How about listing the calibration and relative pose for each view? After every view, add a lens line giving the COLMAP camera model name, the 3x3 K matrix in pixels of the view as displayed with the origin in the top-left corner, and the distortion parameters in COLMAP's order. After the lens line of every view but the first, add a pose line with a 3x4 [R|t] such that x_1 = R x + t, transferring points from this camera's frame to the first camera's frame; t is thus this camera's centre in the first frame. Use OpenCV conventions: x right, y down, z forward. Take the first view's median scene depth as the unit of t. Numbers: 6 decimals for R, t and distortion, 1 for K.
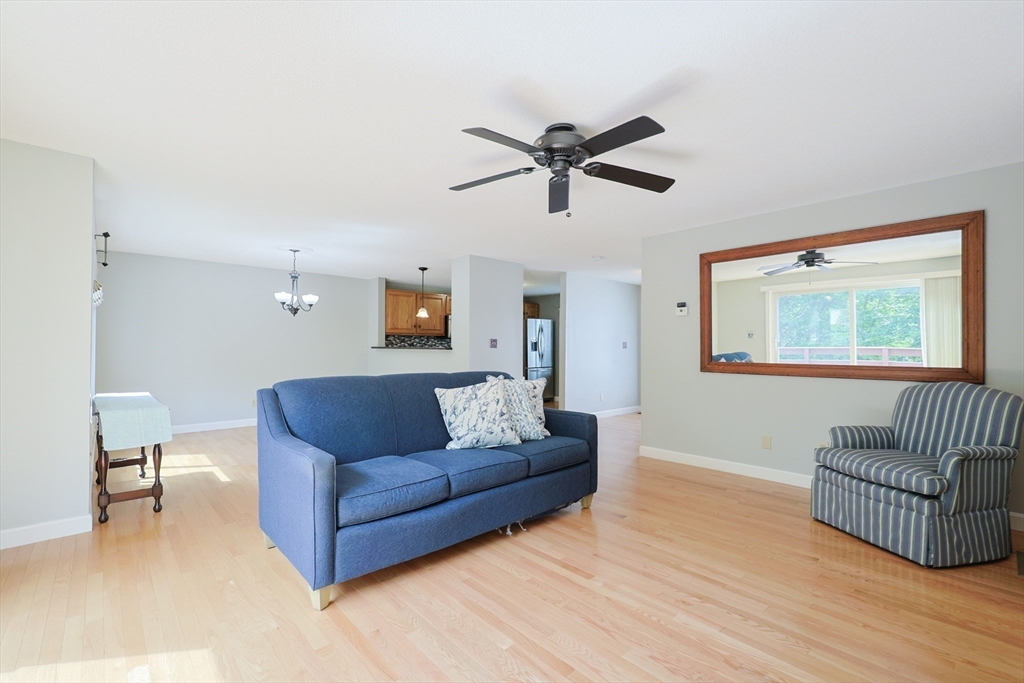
lens RADIAL K [[440.7, 0, 508.8], [0, 440.7, 342.8], [0, 0, 1]] dist [-0.001322, 0.000174]
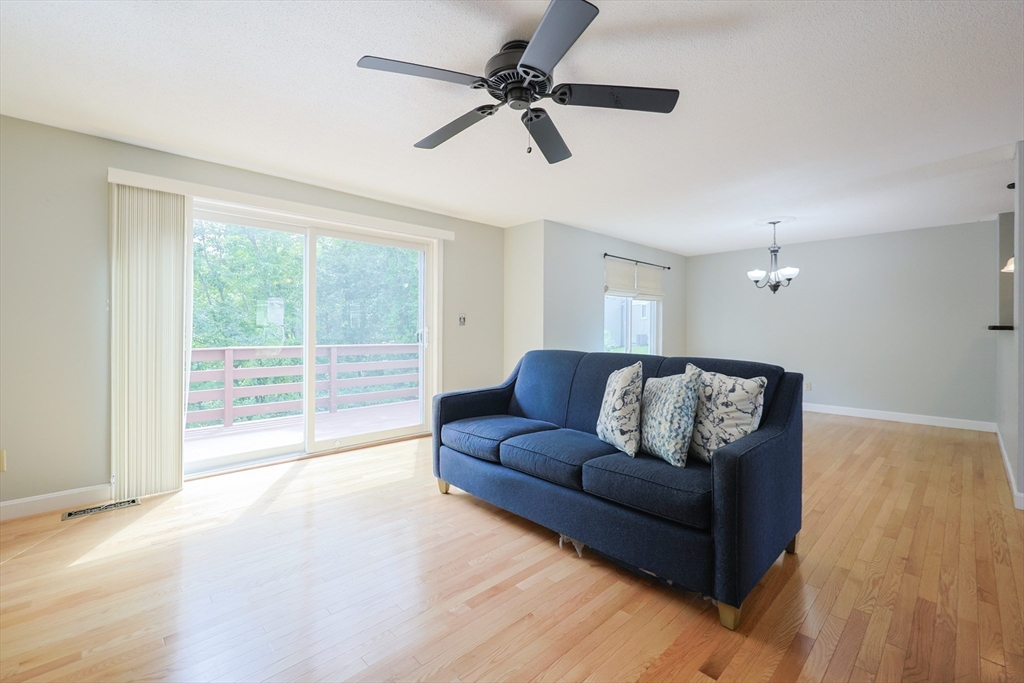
lens RADIAL K [[434.0, 0, 517.3], [0, 434.0, 325.3], [0, 0, 1]] dist [0.000437, 0.000069]
pose [[0.041673, -0.009650, -0.999085, 0.755495], [0.010151, 0.999906, -0.009234, 0.017098], [0.999080, -0.009756, 0.041767, 0.801509]]
